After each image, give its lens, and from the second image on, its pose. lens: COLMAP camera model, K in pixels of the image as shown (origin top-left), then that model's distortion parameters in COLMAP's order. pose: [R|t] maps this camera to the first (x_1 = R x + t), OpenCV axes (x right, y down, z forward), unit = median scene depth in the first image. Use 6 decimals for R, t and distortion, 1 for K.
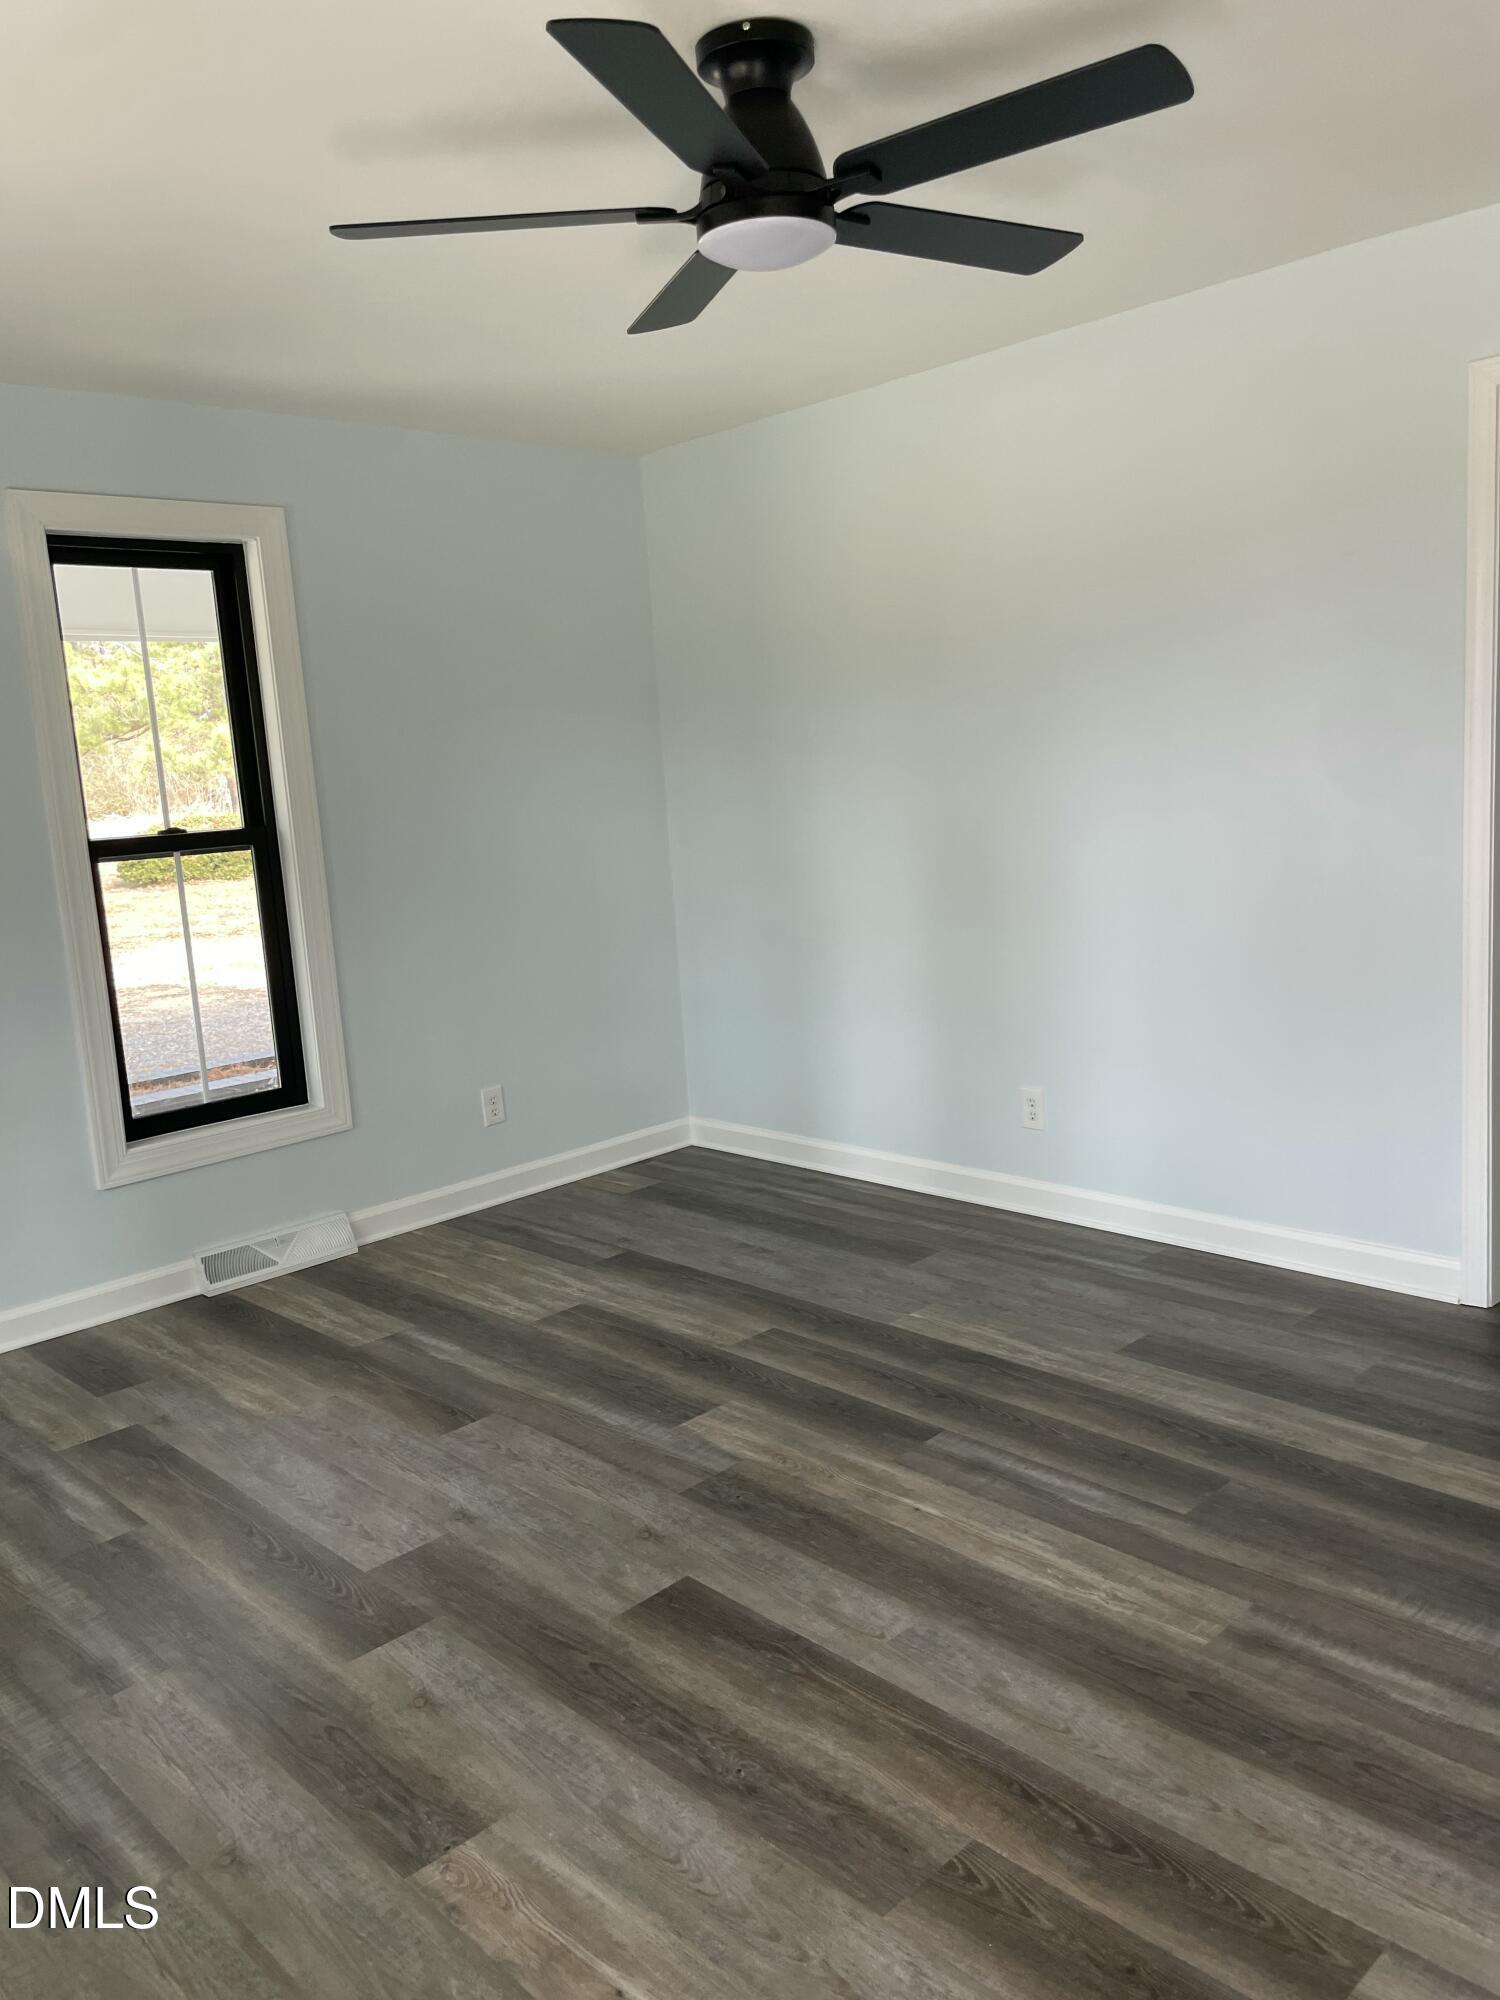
lens RADIAL K [[1528.6, 0, 799.0], [0, 1528.6, 995.1], [0, 0, 1]] dist [0.078953, -0.097840]
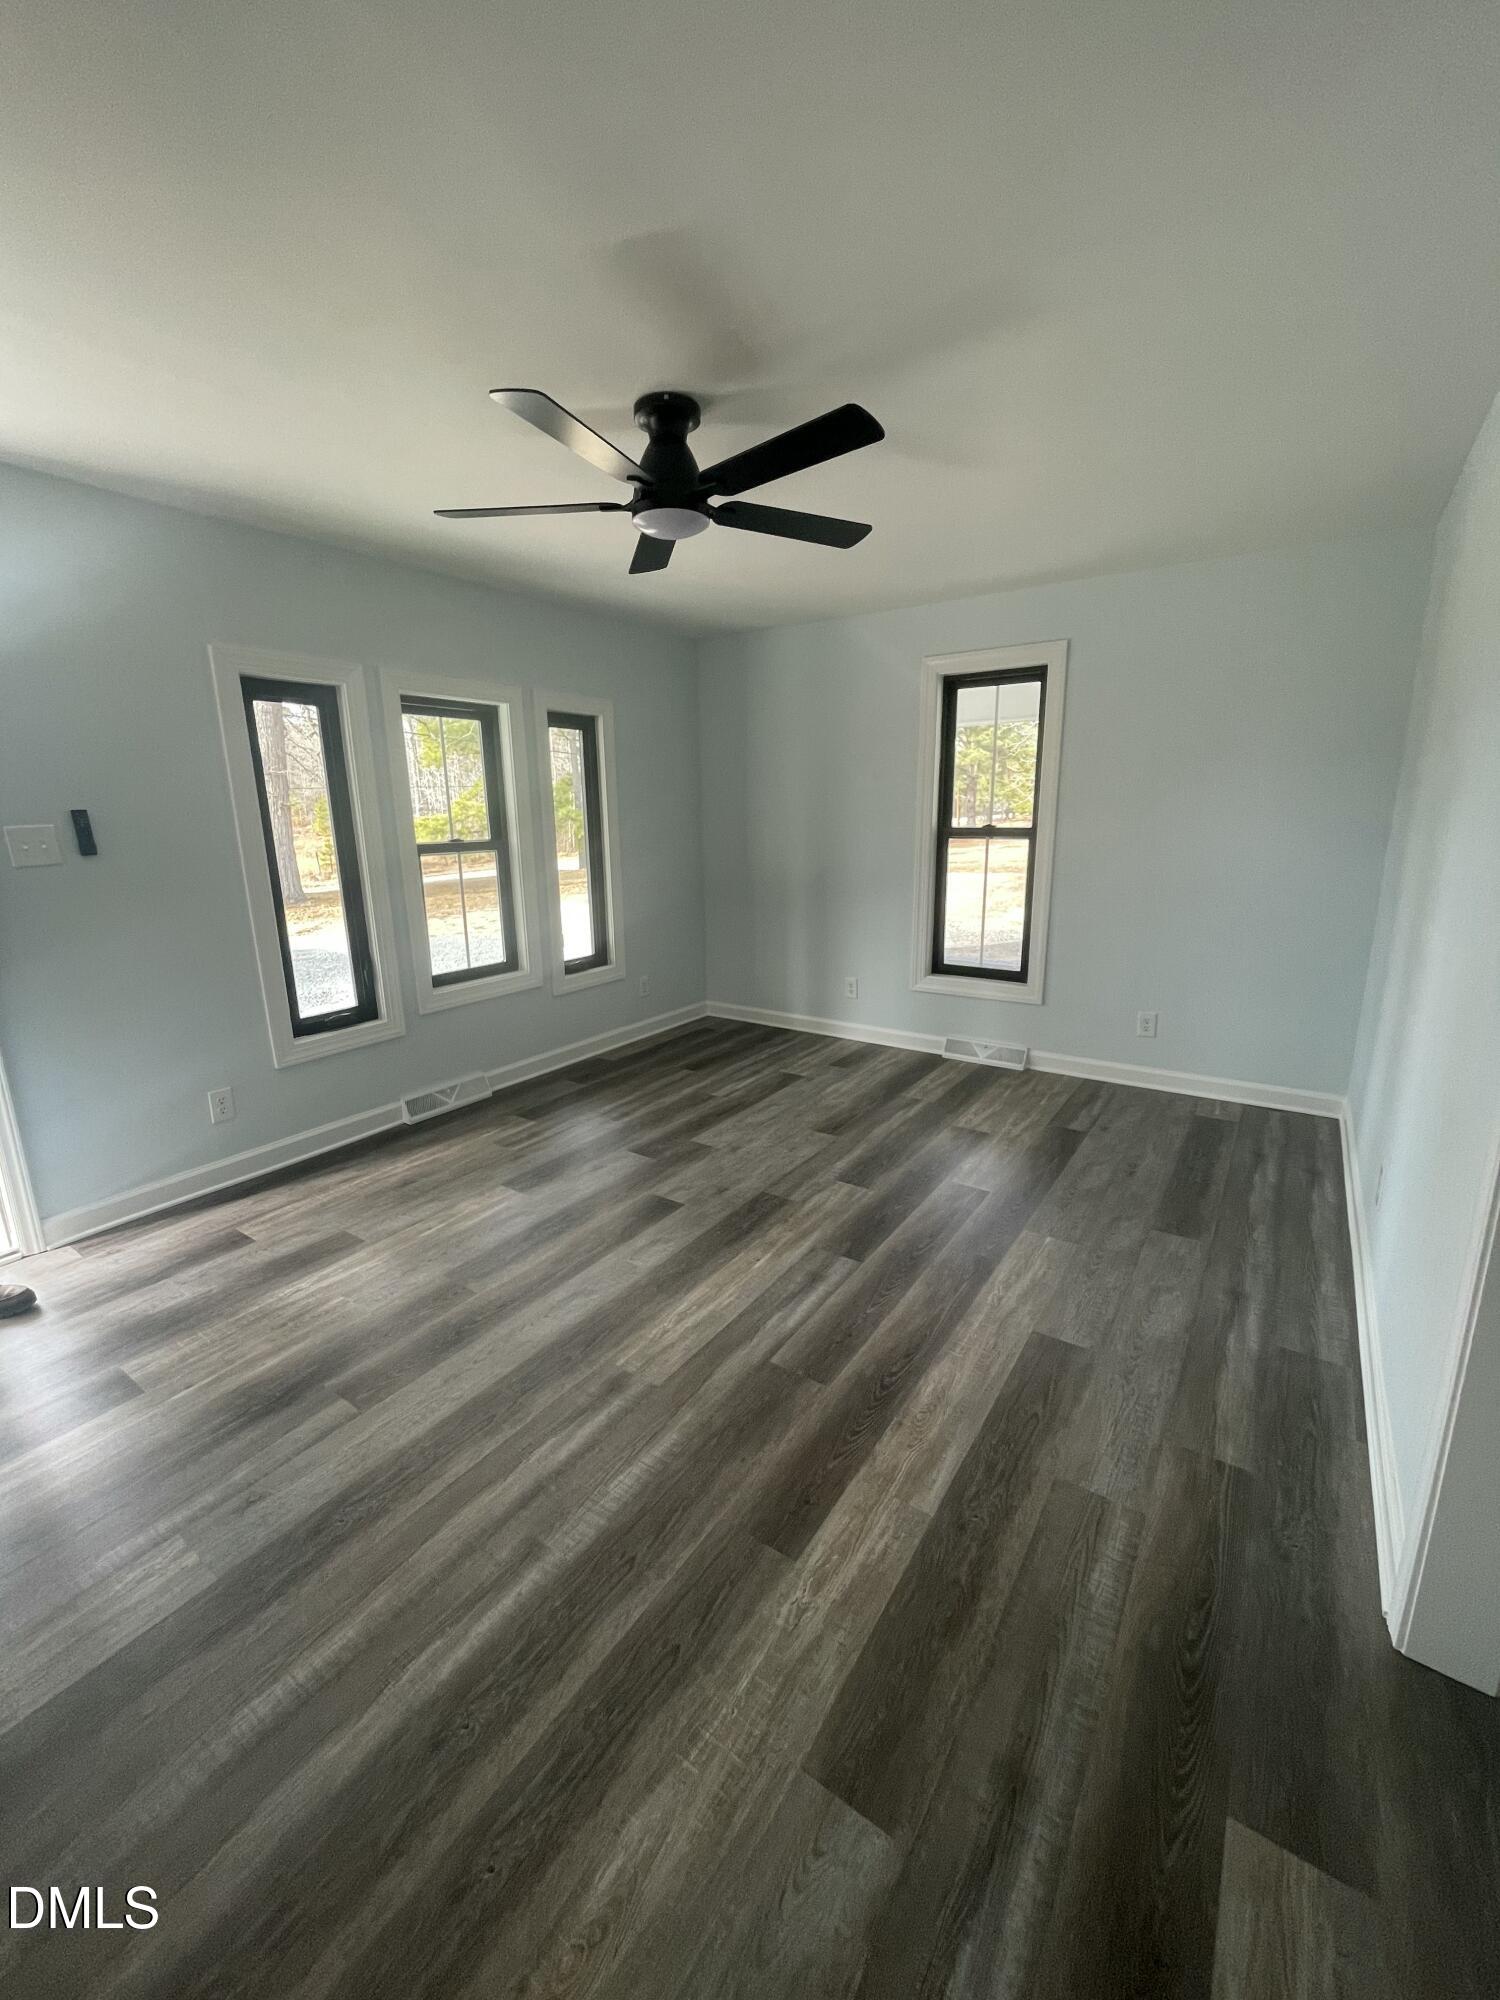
lens RADIAL K [[806.1, 0, 748.4], [0, 806.1, 1016.3], [0, 0, 1]] dist [-0.006708, -0.000858]
pose [[0.177040, 0.304156, -0.936027, 0.720329], [-0.151478, 0.948139, 0.279441, -0.151377], [0.972477, 0.092316, 0.213932, 0.663559]]
